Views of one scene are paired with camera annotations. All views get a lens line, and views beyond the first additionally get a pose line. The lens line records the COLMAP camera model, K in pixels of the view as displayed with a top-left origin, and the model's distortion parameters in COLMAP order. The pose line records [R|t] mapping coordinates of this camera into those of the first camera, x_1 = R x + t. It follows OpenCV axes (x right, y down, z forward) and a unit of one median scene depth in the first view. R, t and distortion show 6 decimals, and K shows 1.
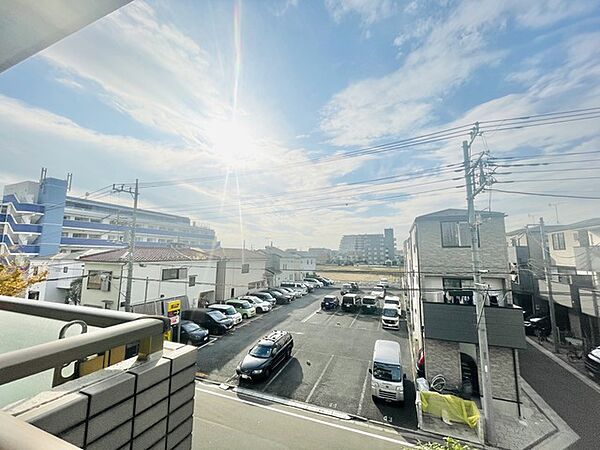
lens RADIAL K [[251.8, 0, 295.9], [0, 251.8, 252.7], [0, 0, 1]] dist [-0.000386, 0.001537]
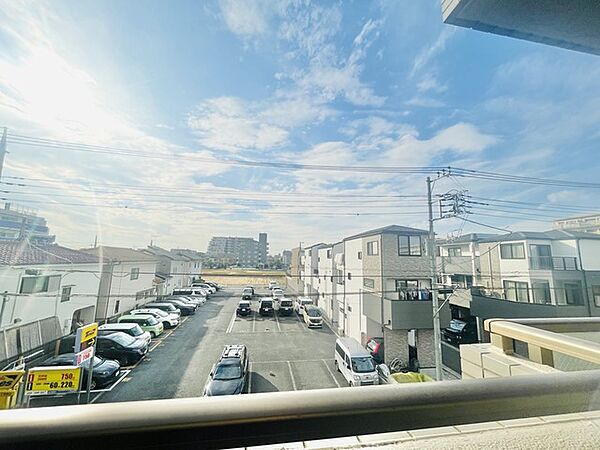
lens RADIAL K [[251.8, 0, 292.3], [0, 251.8, 228.3], [0, 0, 1]] dist [-0.000386, 0.001537]
pose [[0.850189, 0.078500, 0.520592, -0.132115], [-0.023232, 0.993452, -0.111863, -0.001441], [-0.525965, 0.083010, 0.846446, 0.035504]]
